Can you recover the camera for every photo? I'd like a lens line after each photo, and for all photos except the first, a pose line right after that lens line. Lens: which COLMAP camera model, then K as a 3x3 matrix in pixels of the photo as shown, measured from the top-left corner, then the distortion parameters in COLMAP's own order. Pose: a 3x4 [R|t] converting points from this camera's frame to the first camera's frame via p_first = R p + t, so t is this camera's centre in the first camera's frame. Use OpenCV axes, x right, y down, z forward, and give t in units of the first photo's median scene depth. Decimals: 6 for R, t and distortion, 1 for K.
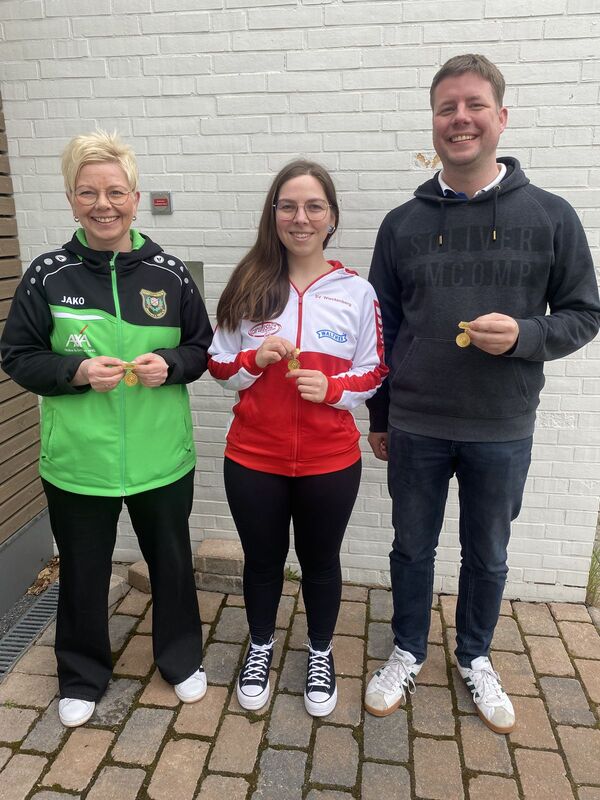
lens RADIAL K [[610.1, 0, 298.5], [0, 610.1, 398.1], [0, 0, 1]] dist [0.012751, -0.014522]
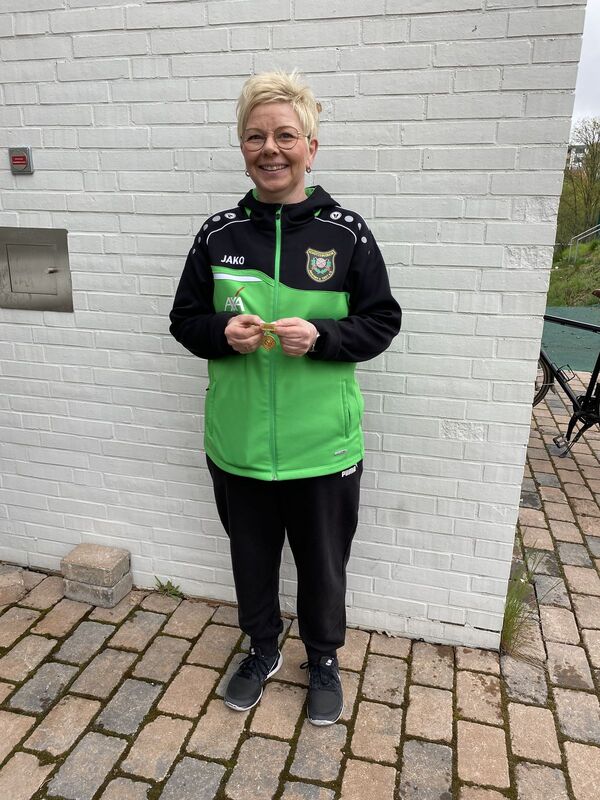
lens RADIAL K [[610.1, 0, 304.7], [0, 610.1, 406.1], [0, 0, 1]] dist [0.012751, -0.014522]
pose [[0.994936, 0.050202, -0.087077, 0.297066], [-0.049166, 0.998693, 0.013999, 0.001474], [0.087666, -0.009647, 0.996103, 0.164152]]
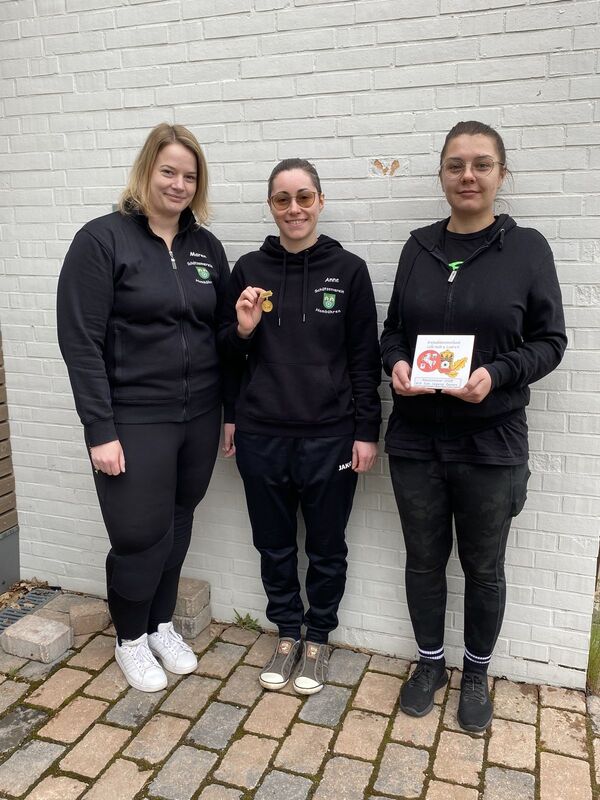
lens RADIAL K [[707.5, 0, 306.6], [0, 707.5, 394.7], [0, 0, 1]] dist [-0.000723, 0.006459]
pose [[0.982803, 0.038318, -0.180637, 0.295325], [-0.051221, 0.996416, -0.067314, 0.026900], [0.177410, 0.075409, 0.981244, -0.030837]]
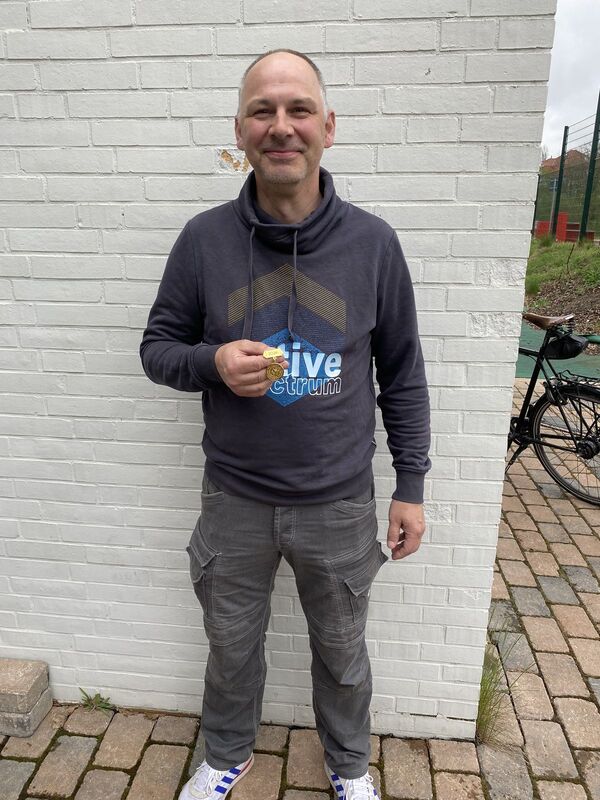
lens RADIAL K [[610.1, 0, 298.8], [0, 610.1, 401.3], [0, 0, 1]] dist [0.012751, -0.014522]
pose [[0.999076, -0.005198, 0.042669, 0.248308], [0.004608, 0.999893, 0.013909, -0.117587], [-0.042737, -0.013699, 0.998992, 0.281755]]
